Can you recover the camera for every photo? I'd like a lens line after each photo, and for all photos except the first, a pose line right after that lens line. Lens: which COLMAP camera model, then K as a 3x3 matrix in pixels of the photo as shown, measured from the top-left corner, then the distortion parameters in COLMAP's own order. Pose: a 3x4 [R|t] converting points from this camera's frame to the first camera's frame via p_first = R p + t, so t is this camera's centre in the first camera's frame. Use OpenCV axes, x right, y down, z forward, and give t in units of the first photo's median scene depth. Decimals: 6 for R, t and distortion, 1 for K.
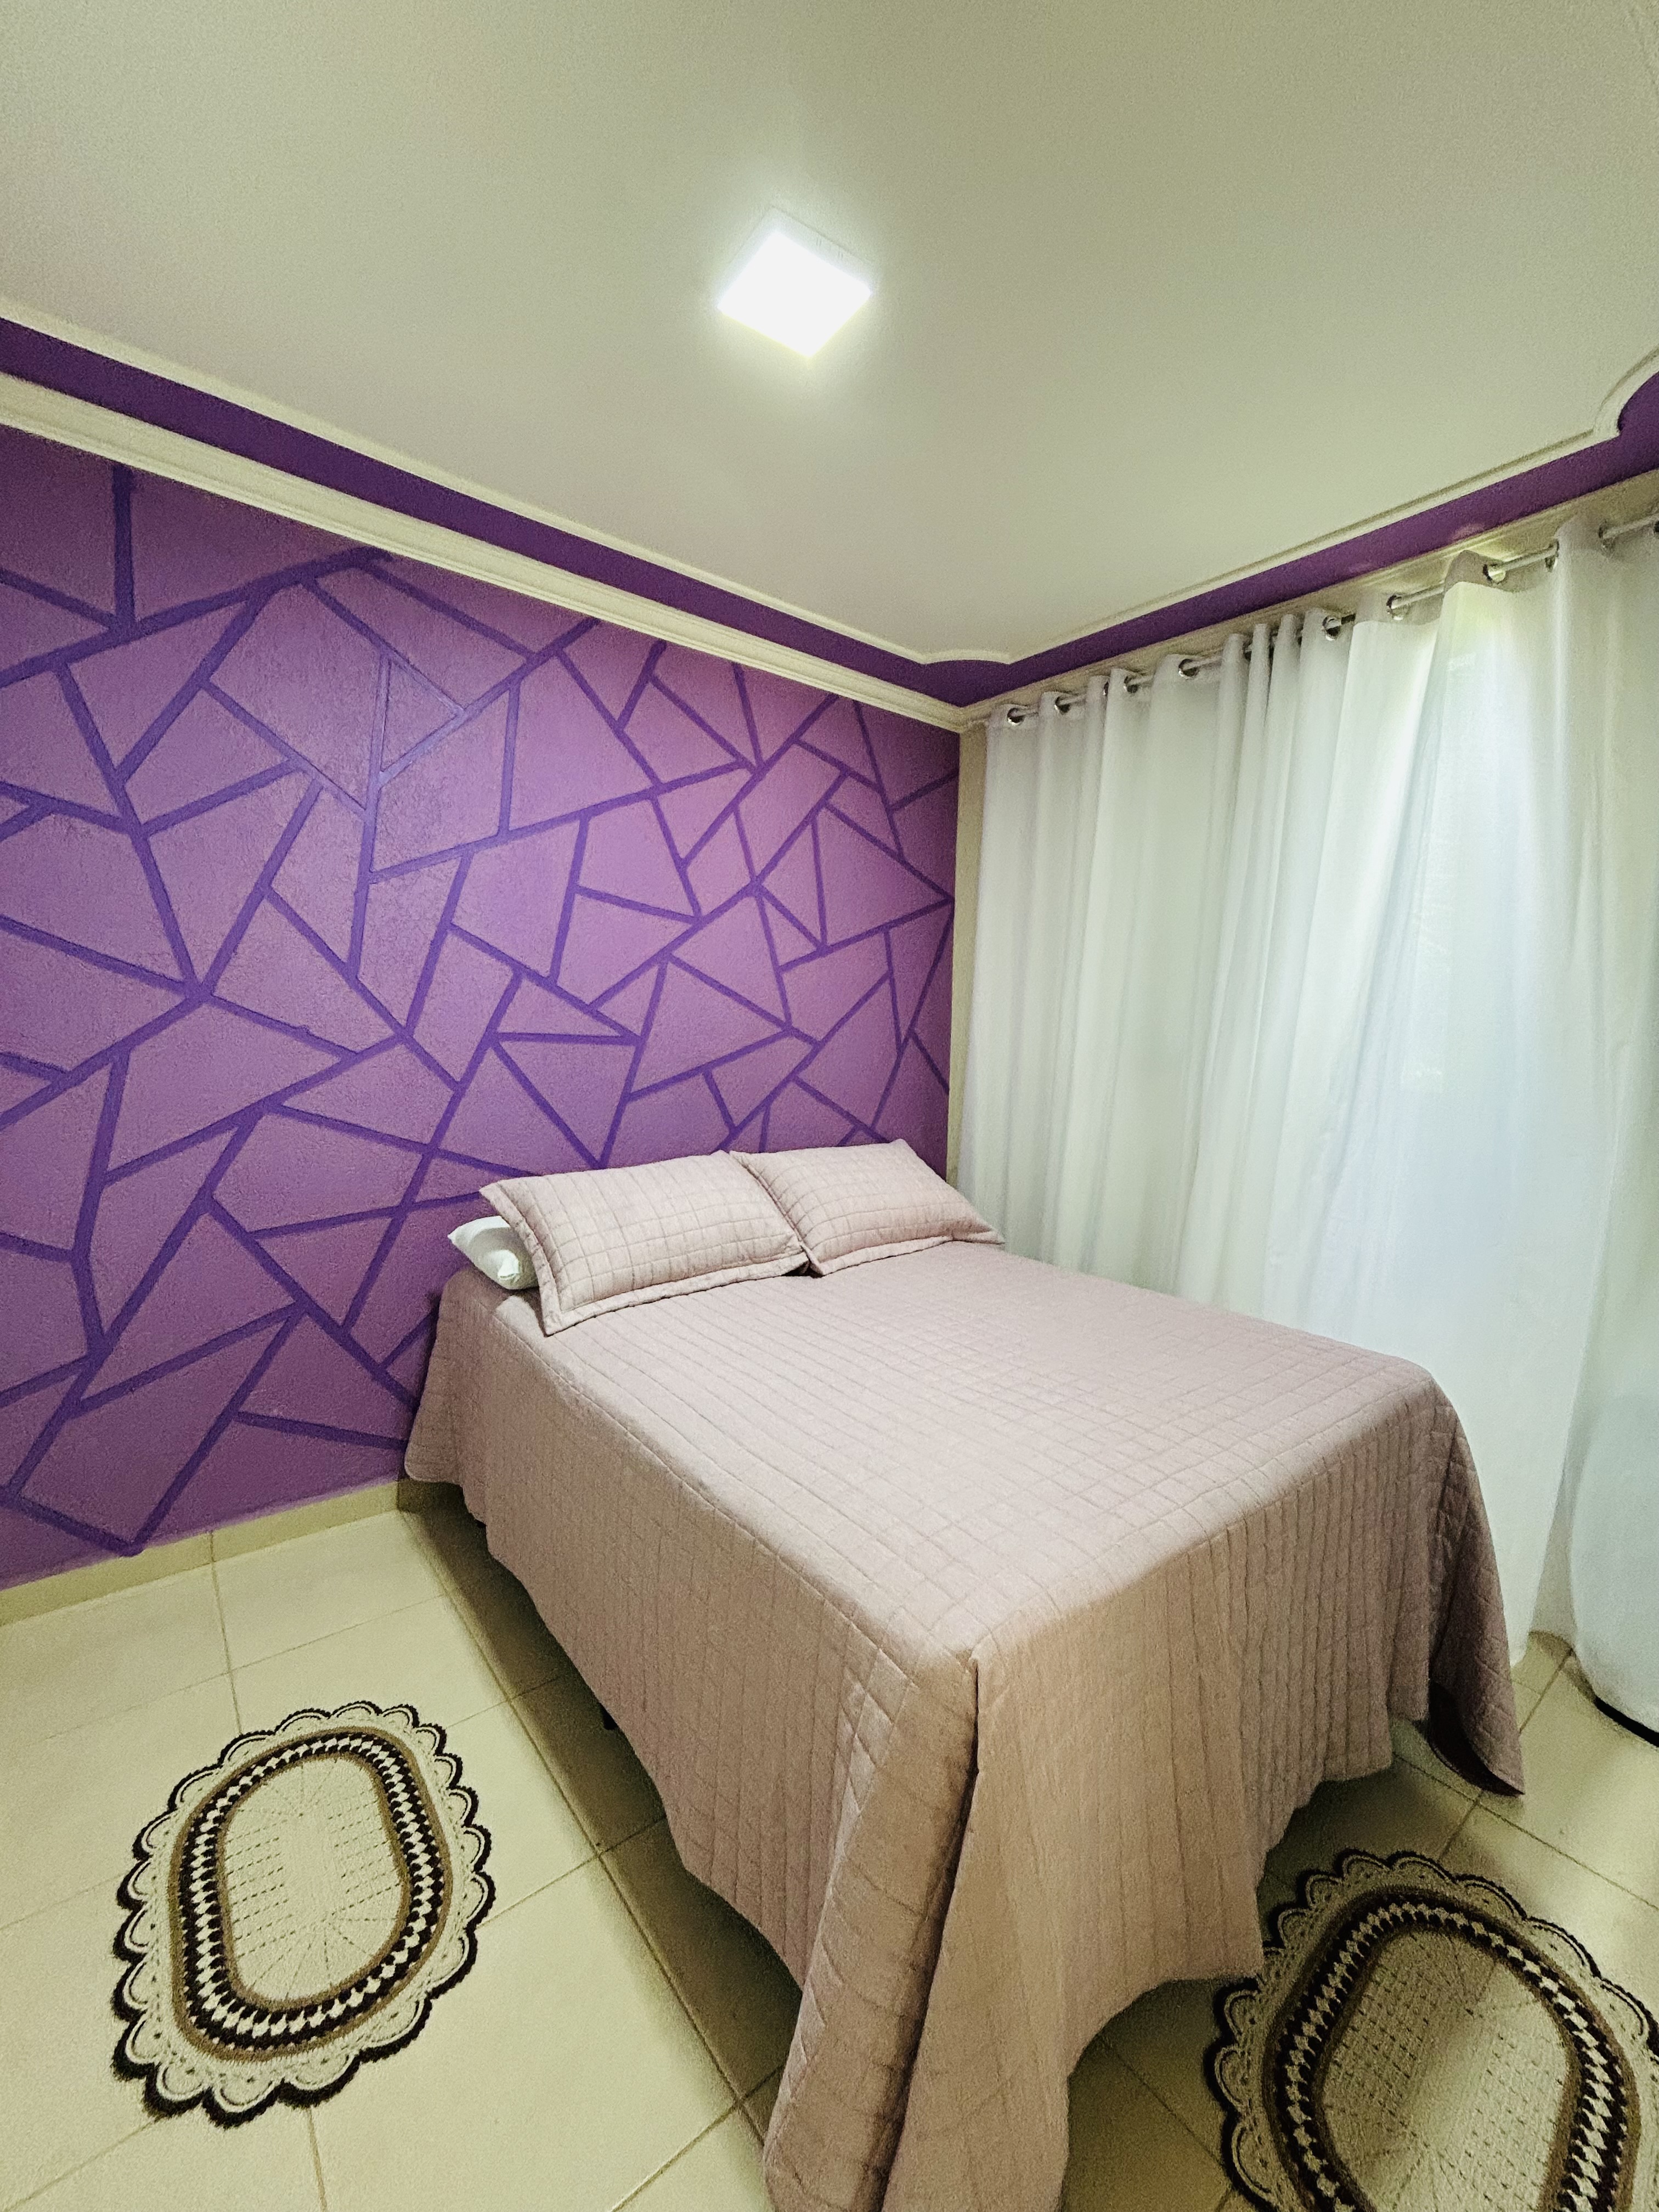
lens RADIAL K [[882.2, 0, 821.6], [0, 882.2, 1096.6], [0, 0, 1]] dist [-0.010637, -0.000319]
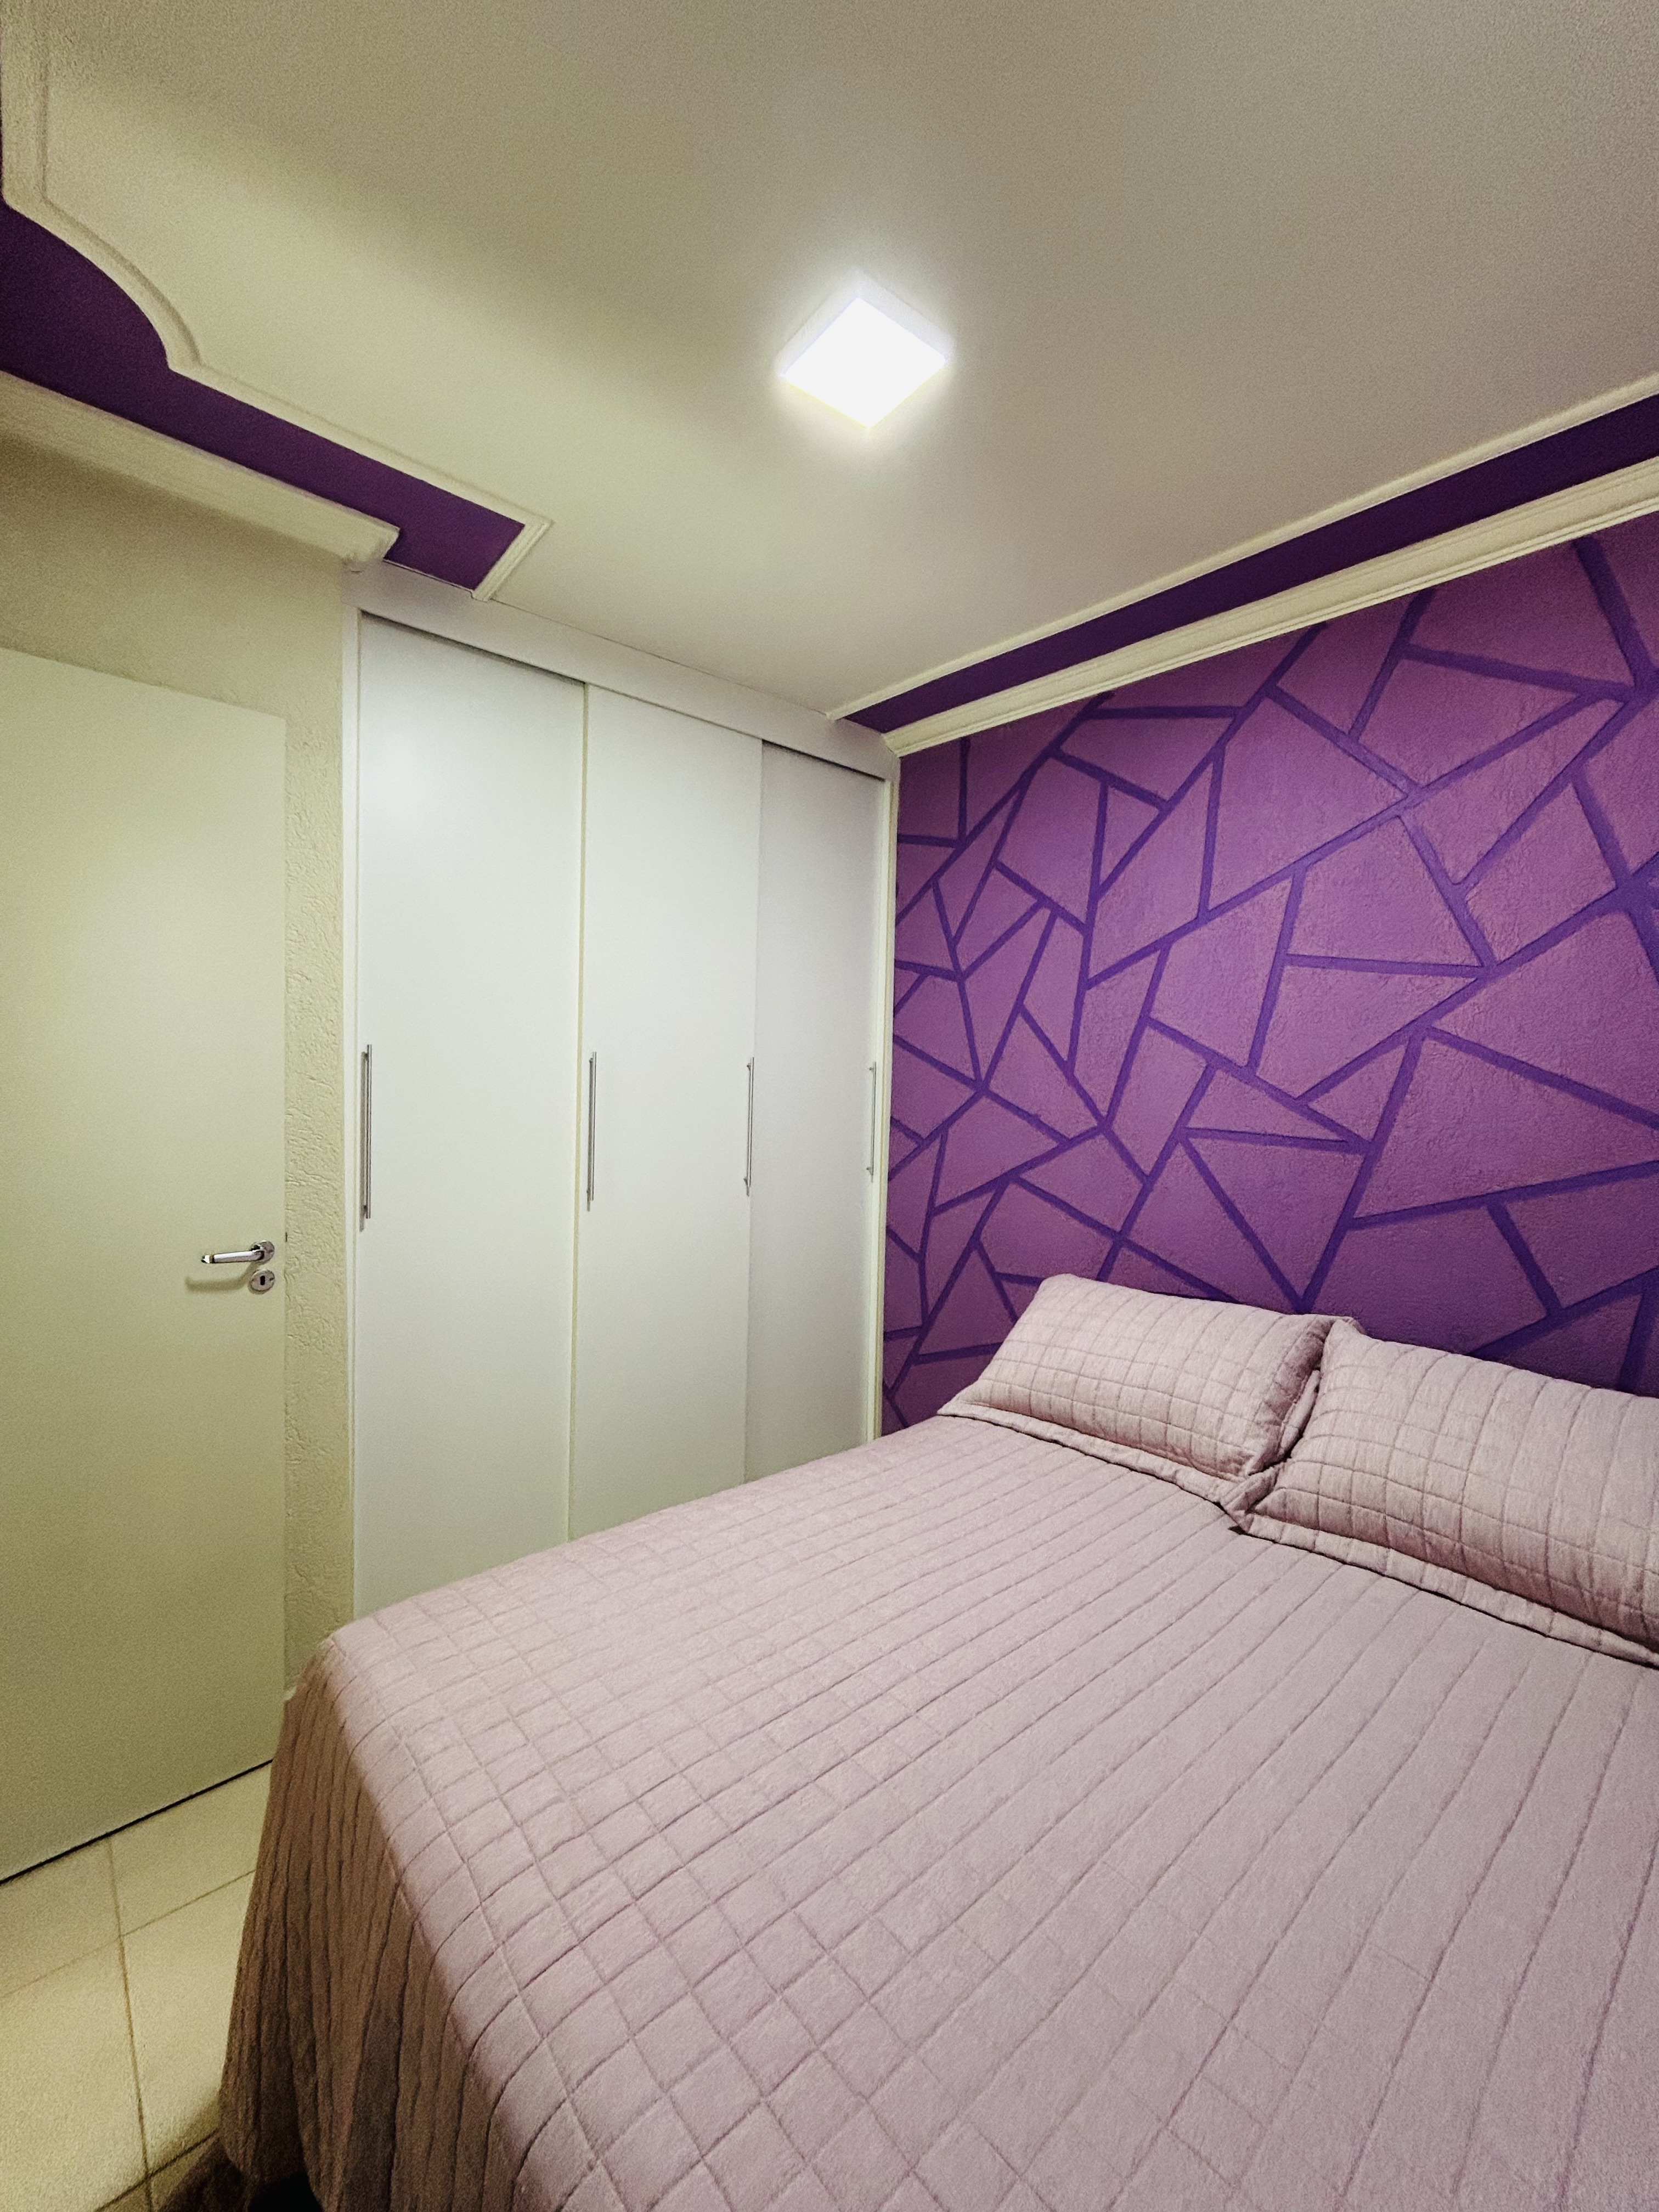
lens RADIAL K [[882.2, 0, 821.6], [0, 882.2, 1096.6], [0, 0, 1]] dist [-0.010637, -0.000319]
pose [[0.070898, 0.016533, -0.997347, 0.555215], [-0.090894, 0.995810, 0.010046, -0.082606], [0.993334, 0.089940, 0.072104, 0.562445]]
